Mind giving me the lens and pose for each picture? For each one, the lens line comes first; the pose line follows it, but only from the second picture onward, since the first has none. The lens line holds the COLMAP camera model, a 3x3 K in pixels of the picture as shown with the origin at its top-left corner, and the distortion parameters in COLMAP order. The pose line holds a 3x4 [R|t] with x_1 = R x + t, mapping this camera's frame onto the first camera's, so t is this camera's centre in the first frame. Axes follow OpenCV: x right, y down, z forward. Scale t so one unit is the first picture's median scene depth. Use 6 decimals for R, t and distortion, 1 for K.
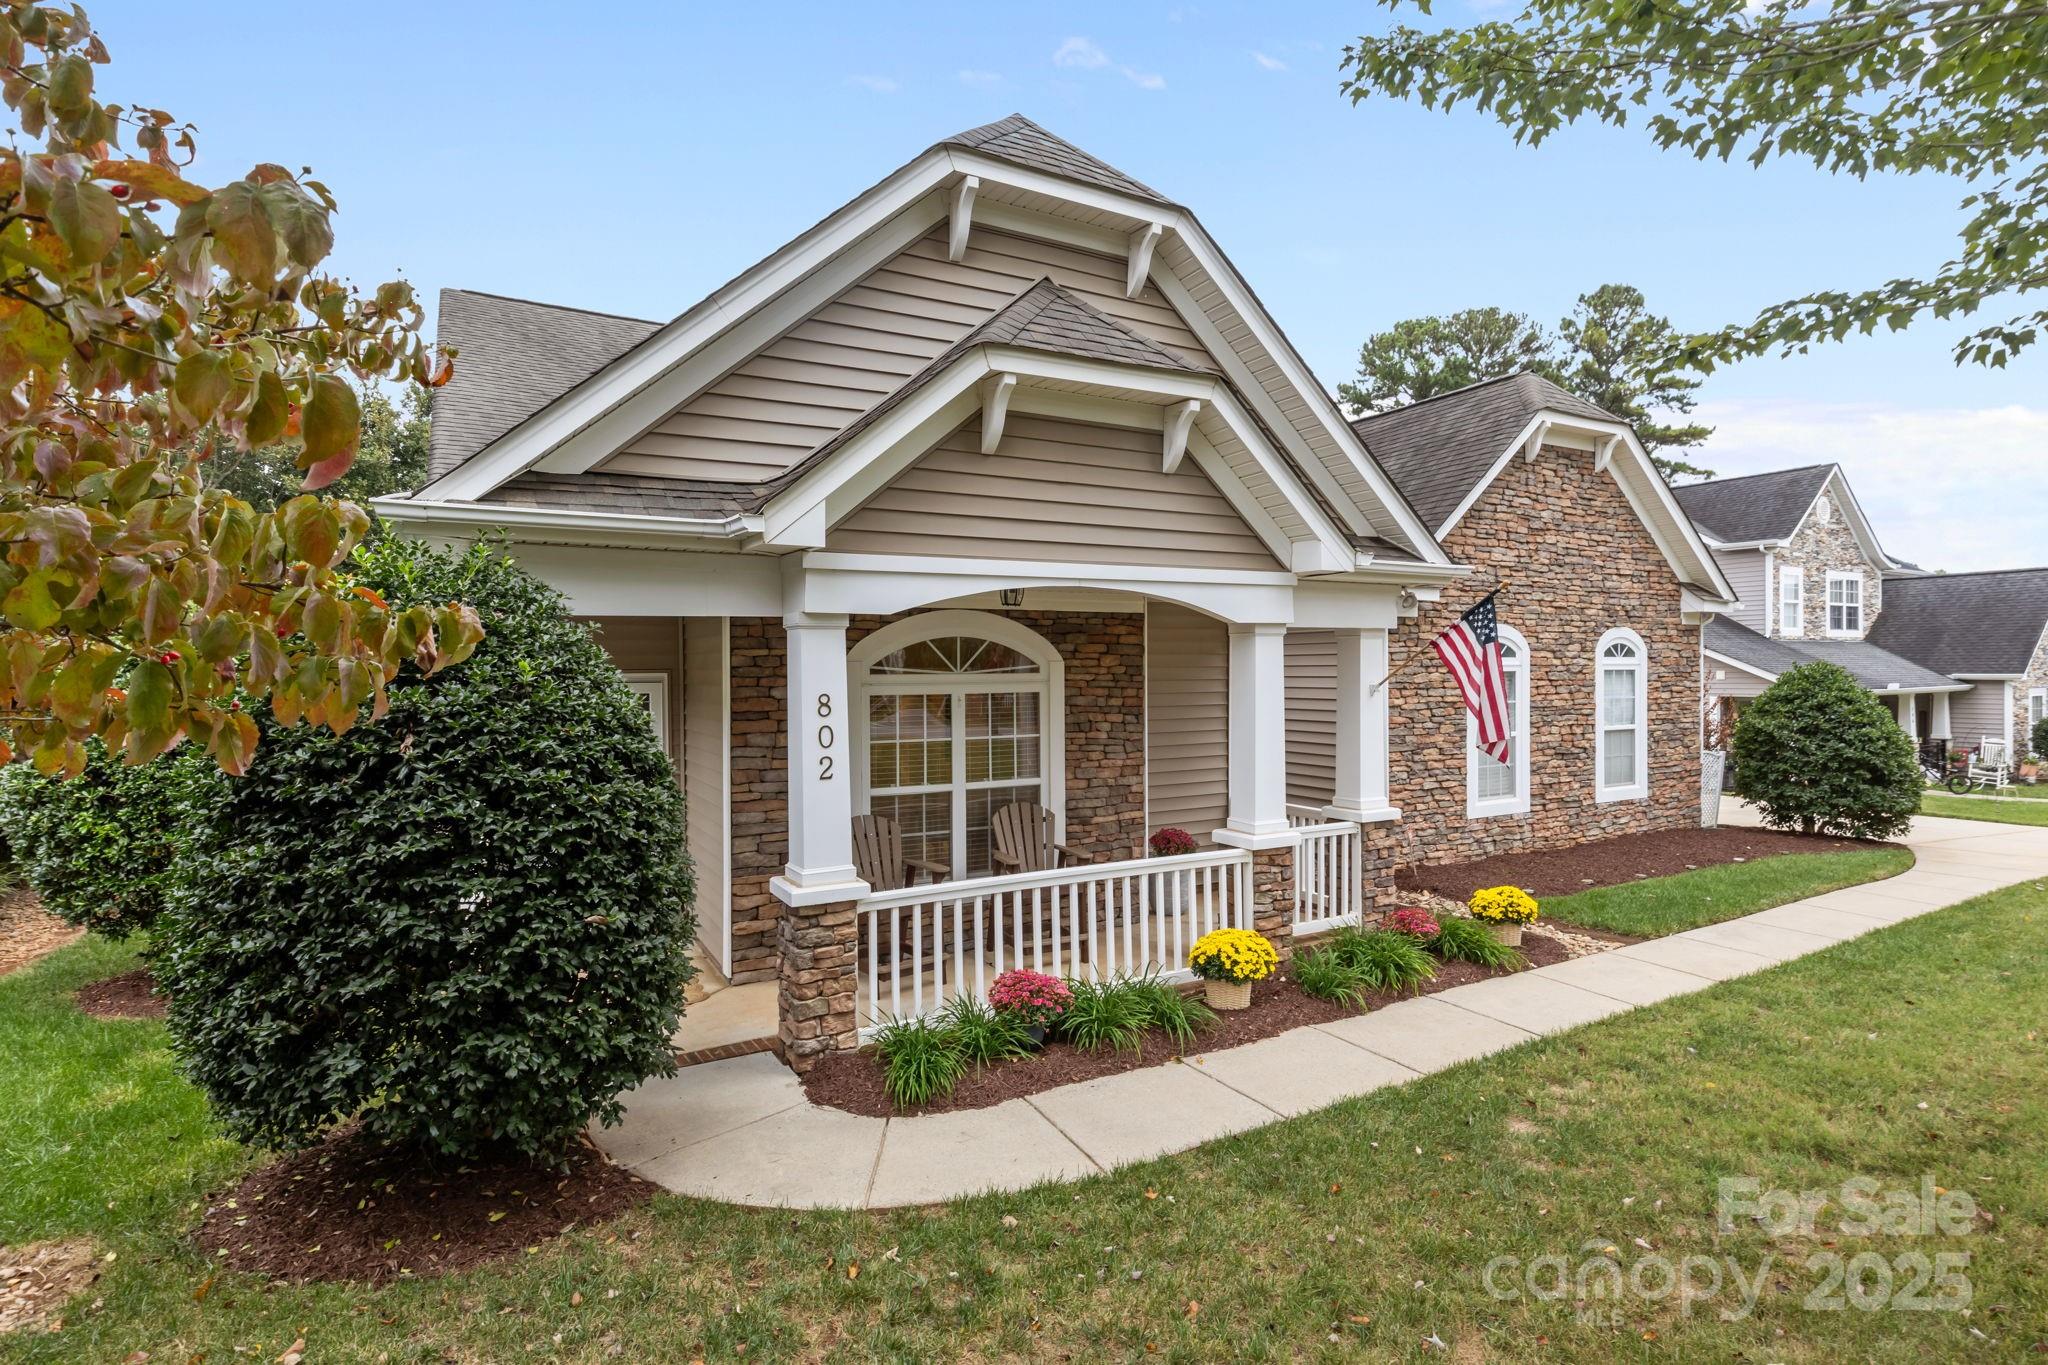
lens RADIAL K [[1023.0, 0, 1026.7], [0, 1023.0, 662.5], [0, 0, 1]] dist [-0.025573, 0.000029]
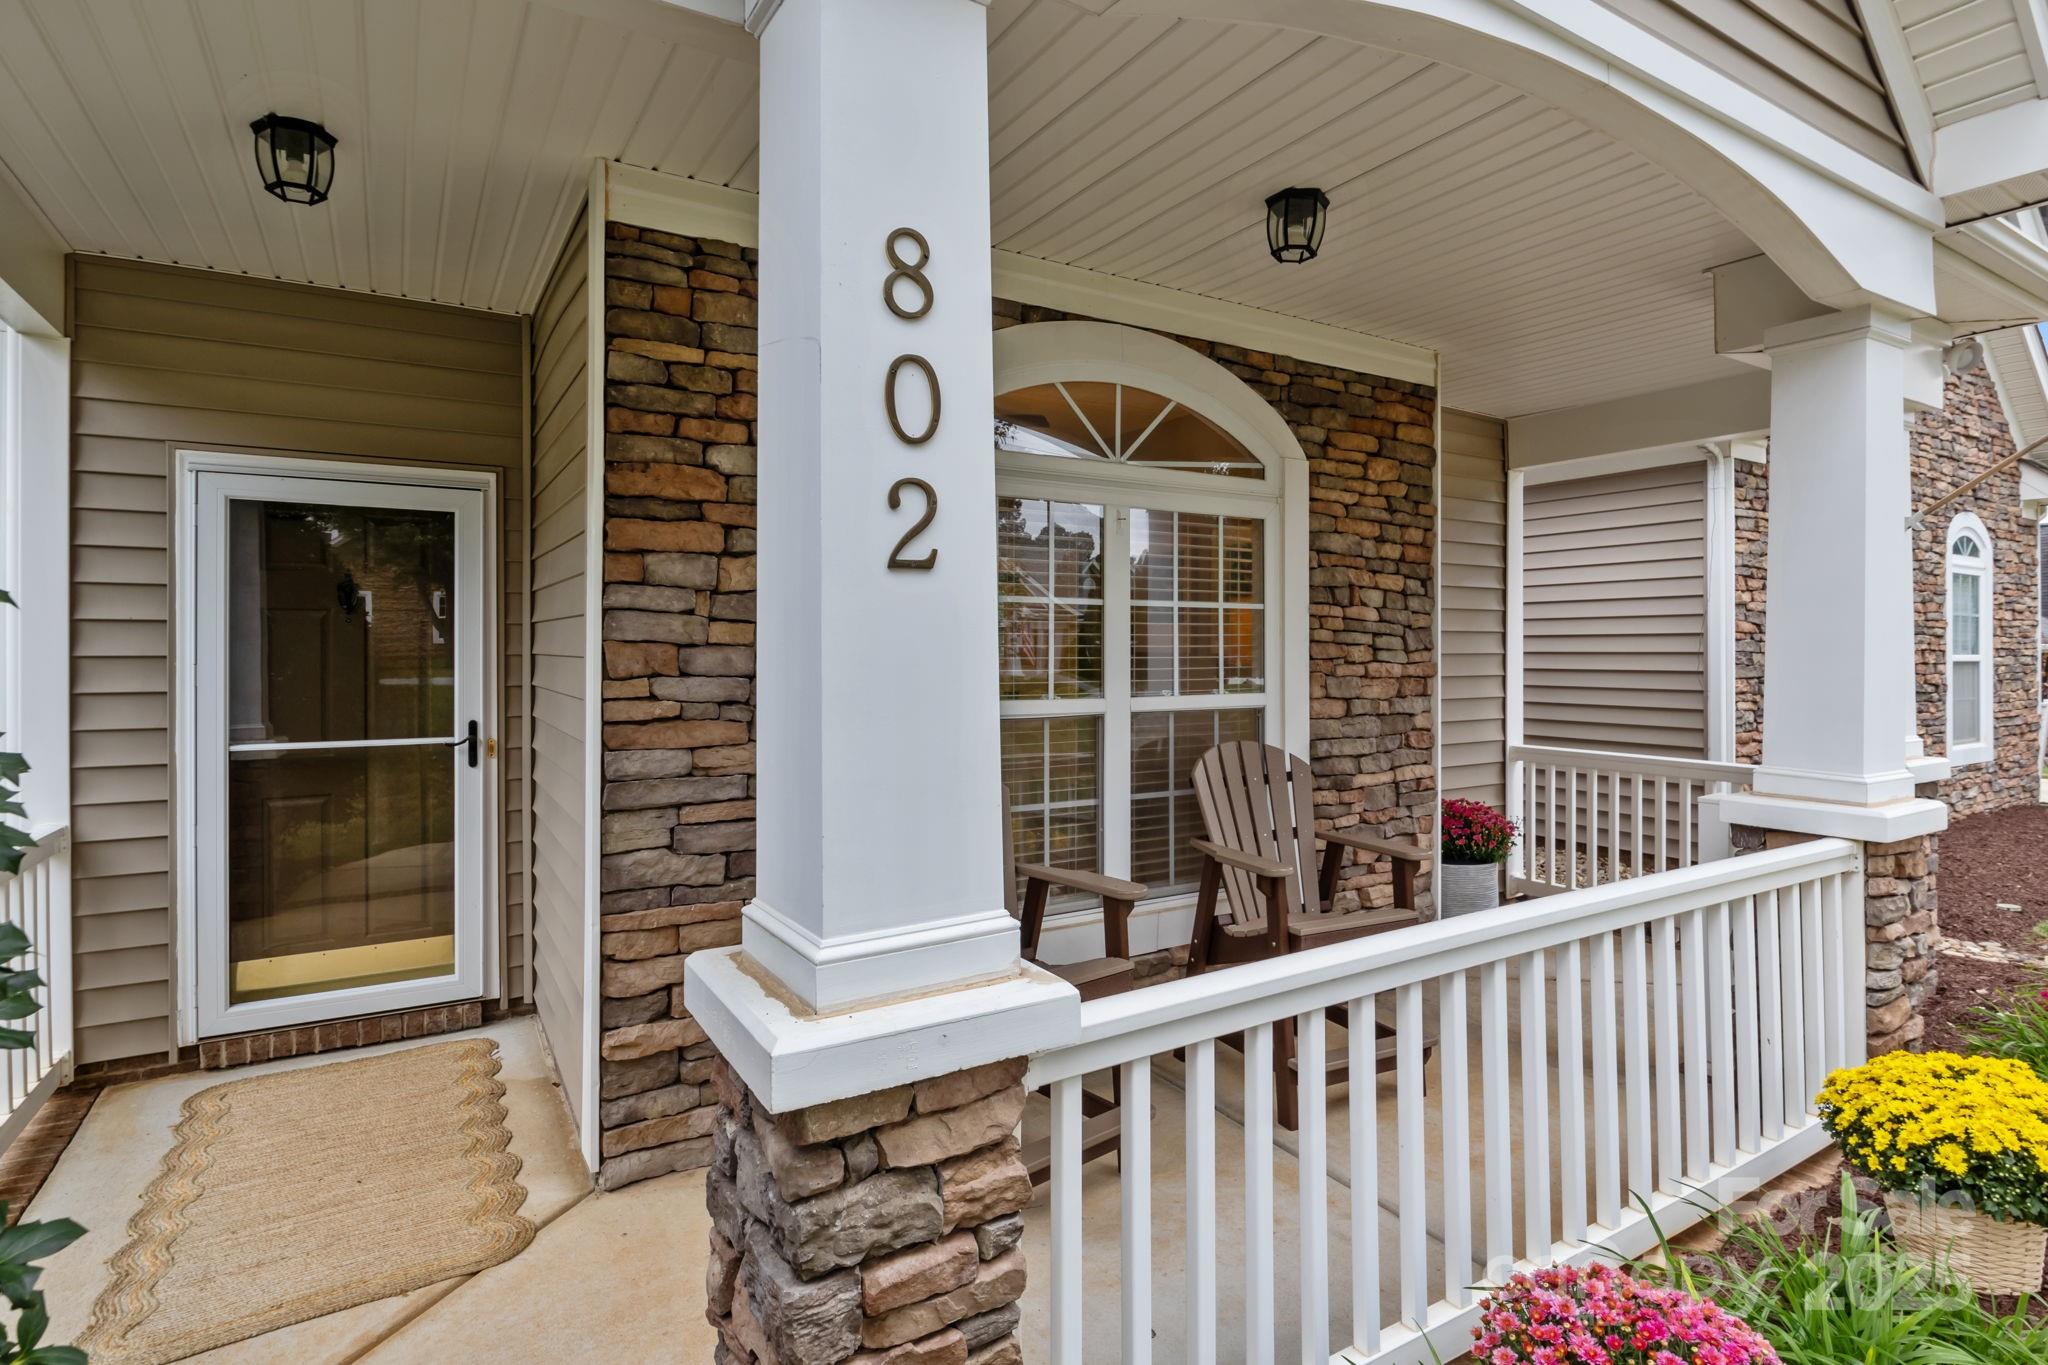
lens RADIAL K [[1045.6, 0, 1029.0], [0, 1045.6, 639.7], [0, 0, 1]] dist [-0.016183, -0.000080]
pose [[0.999173, 0.007724, 0.039909, -0.120036], [-0.007672, 0.999969, -0.001474, 0.088450], [-0.039919, 0.001166, 0.999202, 0.501955]]
